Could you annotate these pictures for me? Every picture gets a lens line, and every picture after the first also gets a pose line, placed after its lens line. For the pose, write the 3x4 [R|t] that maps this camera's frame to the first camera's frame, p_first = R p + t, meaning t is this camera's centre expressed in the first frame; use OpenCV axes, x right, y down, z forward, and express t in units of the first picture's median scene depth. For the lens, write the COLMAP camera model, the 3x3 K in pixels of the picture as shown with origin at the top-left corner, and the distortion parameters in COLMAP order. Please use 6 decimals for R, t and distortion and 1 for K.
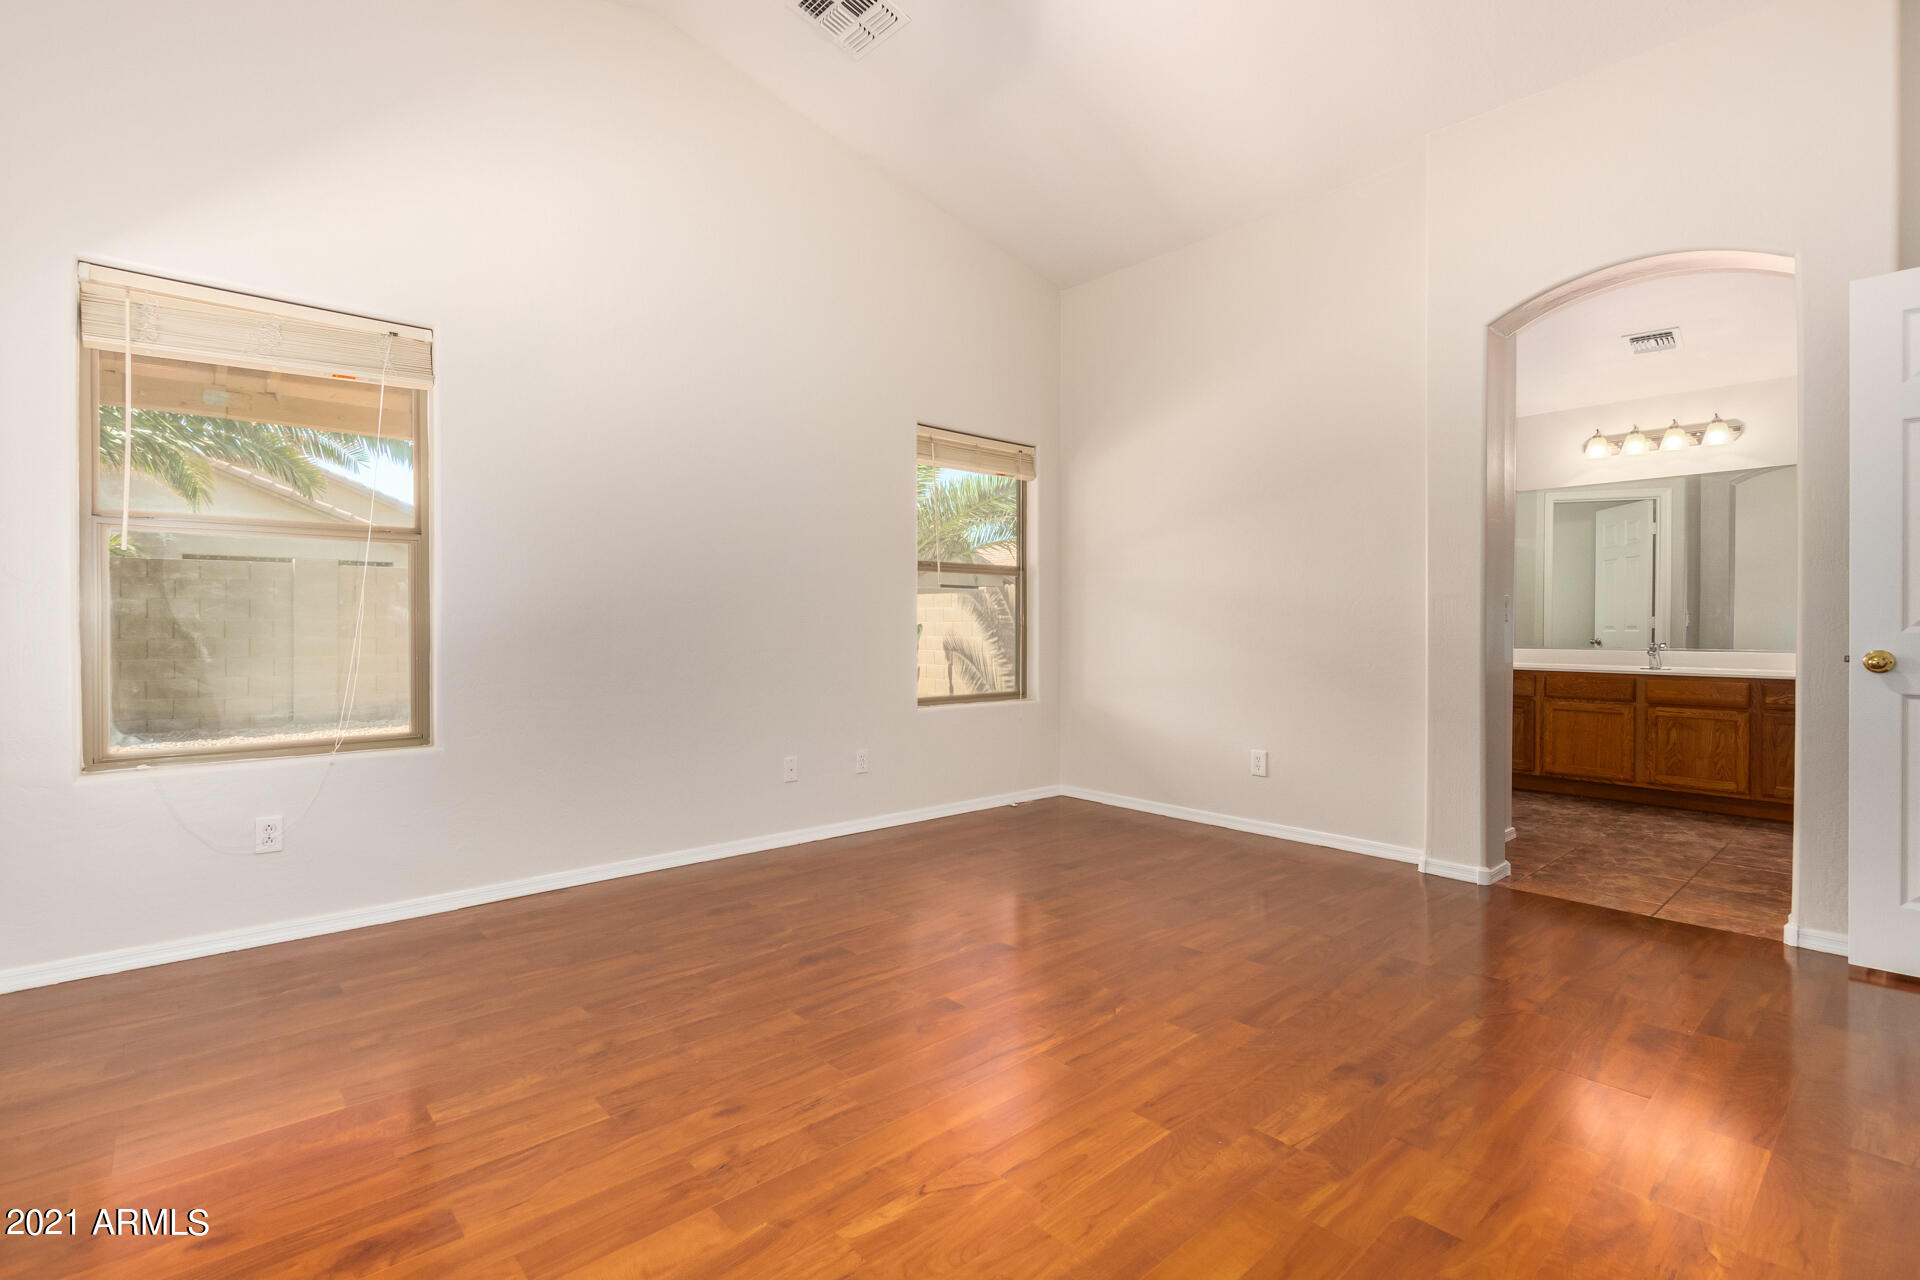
lens RADIAL K [[889.5, 0, 970.9], [0, 889.5, 639.9], [0, 0, 1]] dist [0.002142, -0.003900]
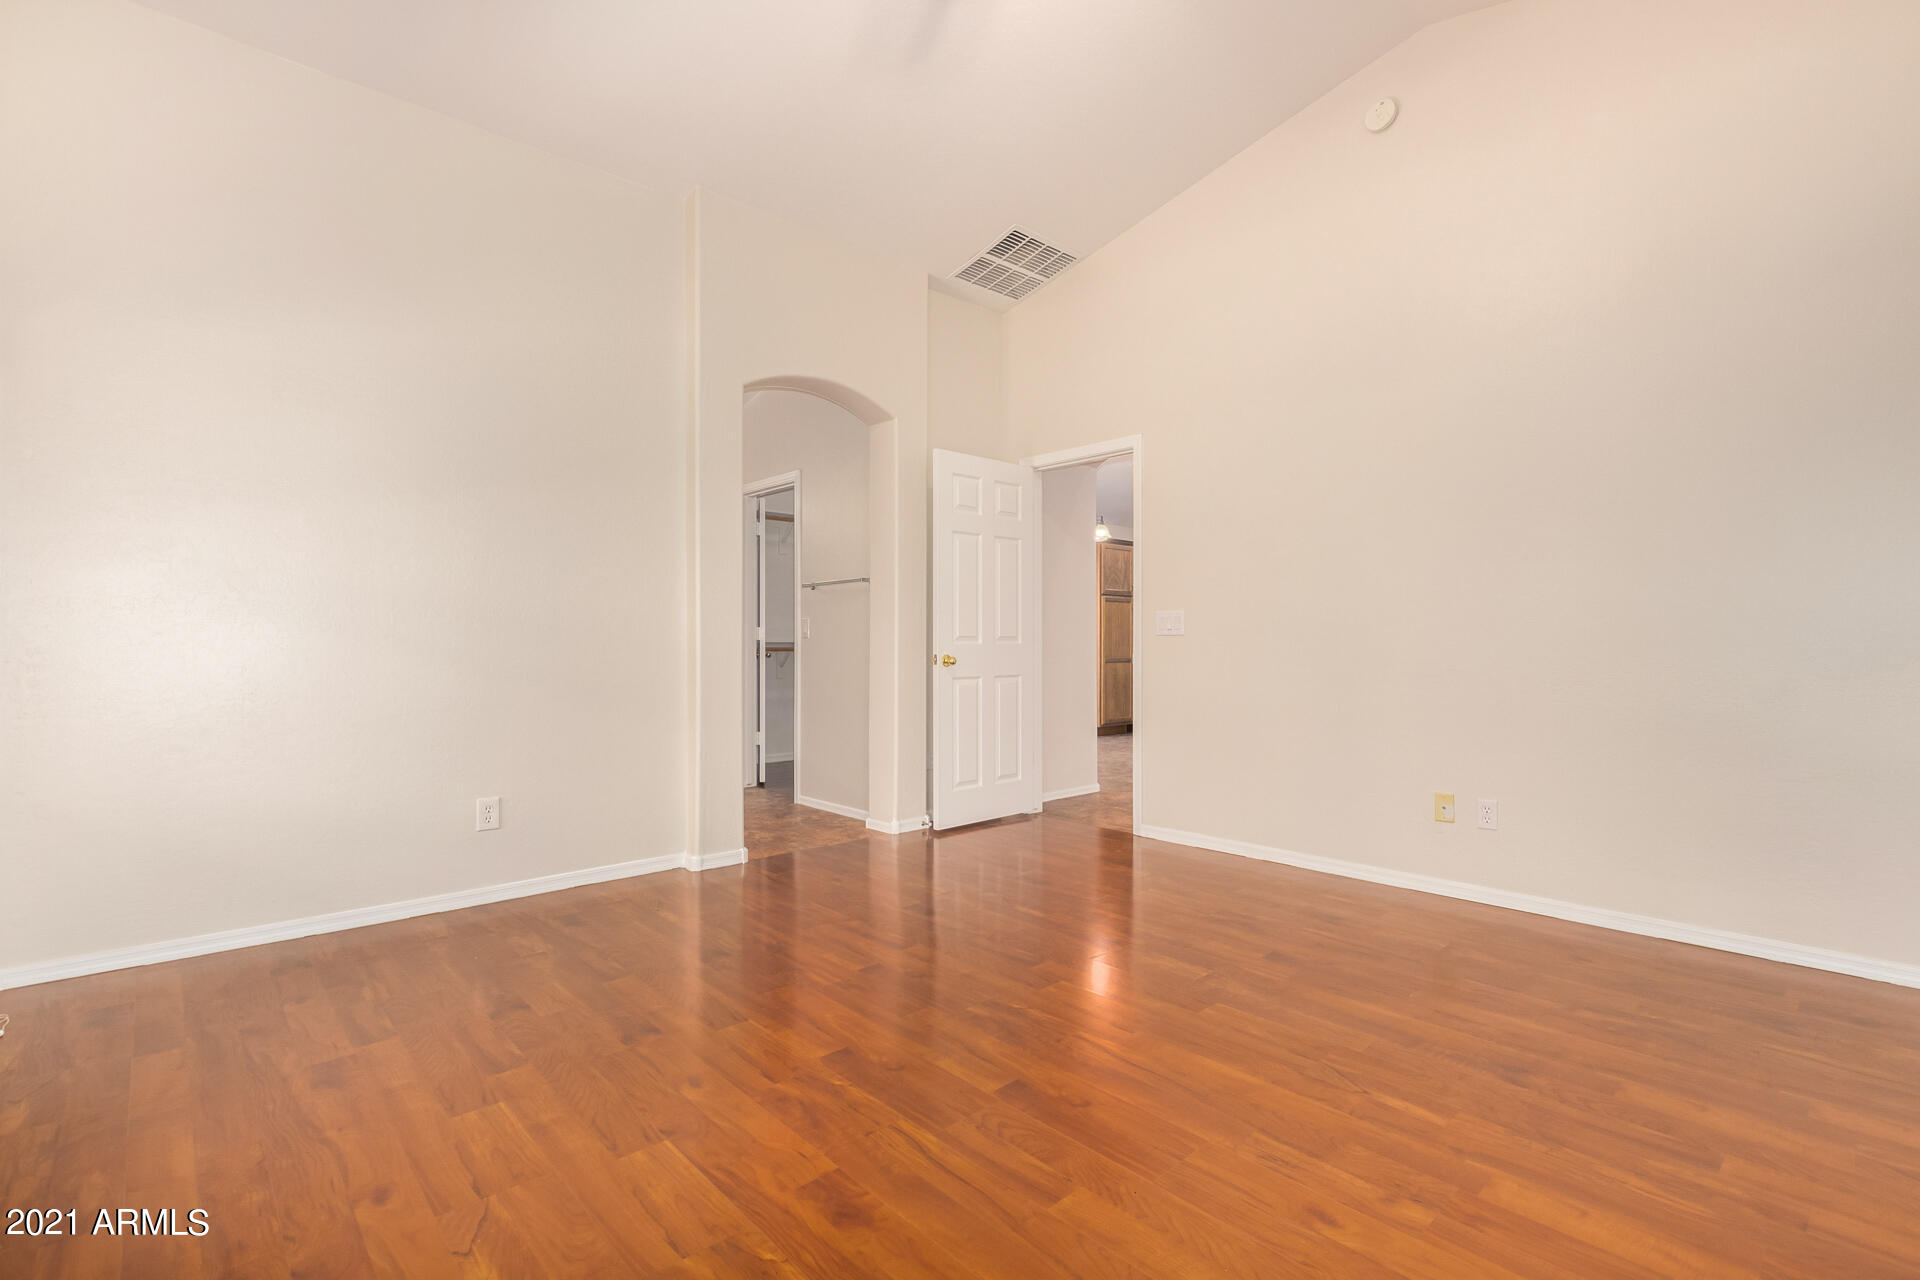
lens RADIAL K [[889.5, 0, 970.9], [0, 889.5, 639.9], [0, 0, 1]] dist [0.002142, -0.003900]
pose [[-0.018360, 0.000014, 0.999831, -0.747165], [0.019071, 0.999818, 0.000336, -0.015246], [-0.999650, 0.019074, -0.018357, 0.901950]]
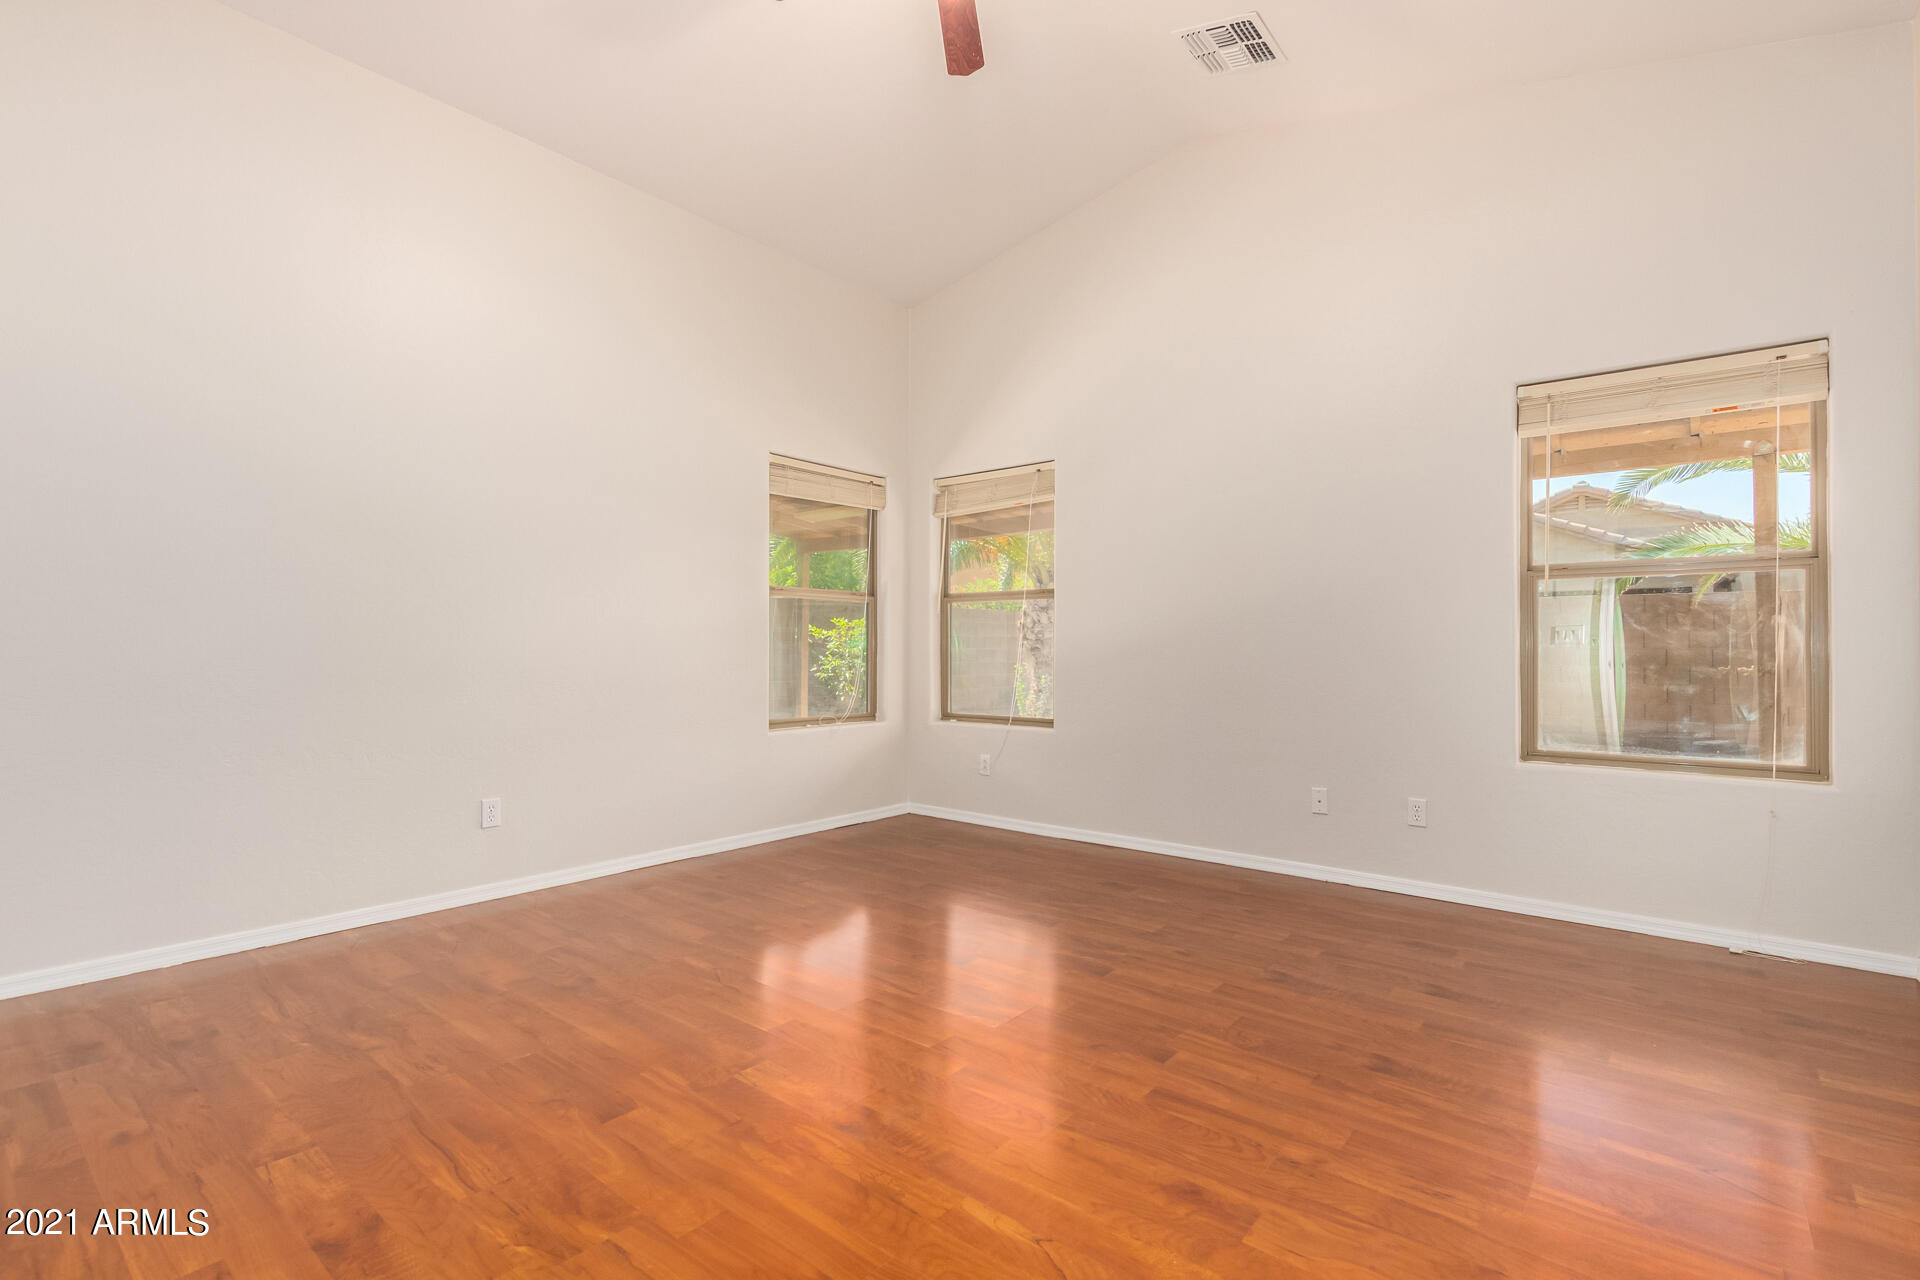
lens RADIAL K [[889.5, 0, 970.9], [0, 889.5, 639.9], [0, 0, 1]] dist [0.002142, -0.003900]
pose [[0.150760, -0.011569, -0.988503, 1.020163], [-0.022430, 0.999634, -0.015120, -0.008388], [0.988316, 0.024452, 0.150445, 0.702111]]
